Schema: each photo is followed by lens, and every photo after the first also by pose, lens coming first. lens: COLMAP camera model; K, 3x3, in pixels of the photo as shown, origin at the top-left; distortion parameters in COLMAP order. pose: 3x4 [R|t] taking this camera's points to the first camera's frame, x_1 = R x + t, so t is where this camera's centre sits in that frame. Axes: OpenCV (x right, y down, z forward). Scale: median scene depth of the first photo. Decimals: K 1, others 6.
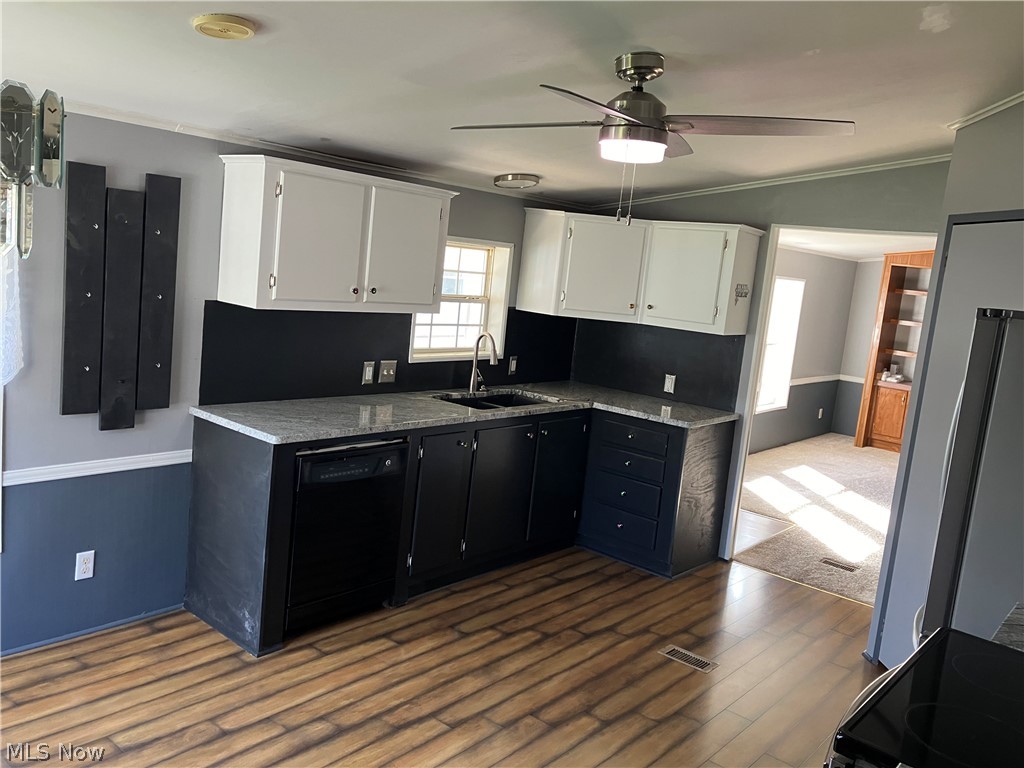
lens RADIAL K [[835.3, 0, 511.3], [0, 835.3, 380.9], [0, 0, 1]] dist [0.043281, -0.045710]
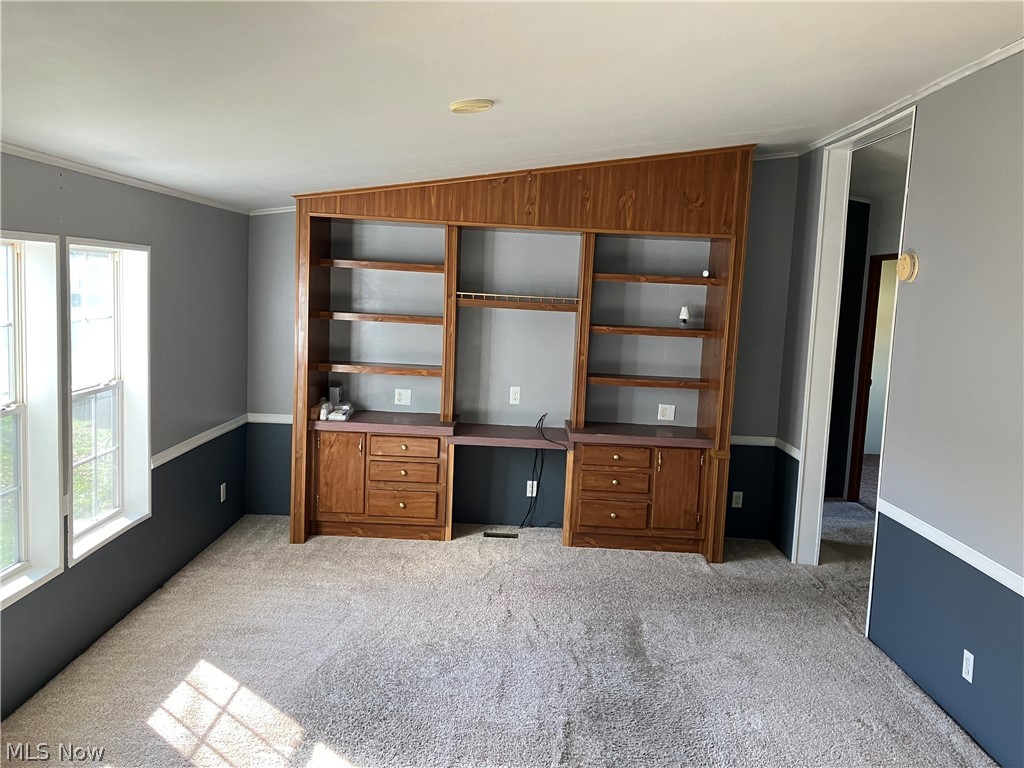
lens RADIAL K [[835.3, 0, 512.0], [0, 835.3, 383.8], [0, 0, 1]] dist [0.043281, -0.045710]
pose [[0.766405, -0.131580, 0.628737, 0.183862], [0.121686, 0.990812, 0.059023, -0.042058], [-0.630726, 0.031273, 0.775375, 0.472127]]
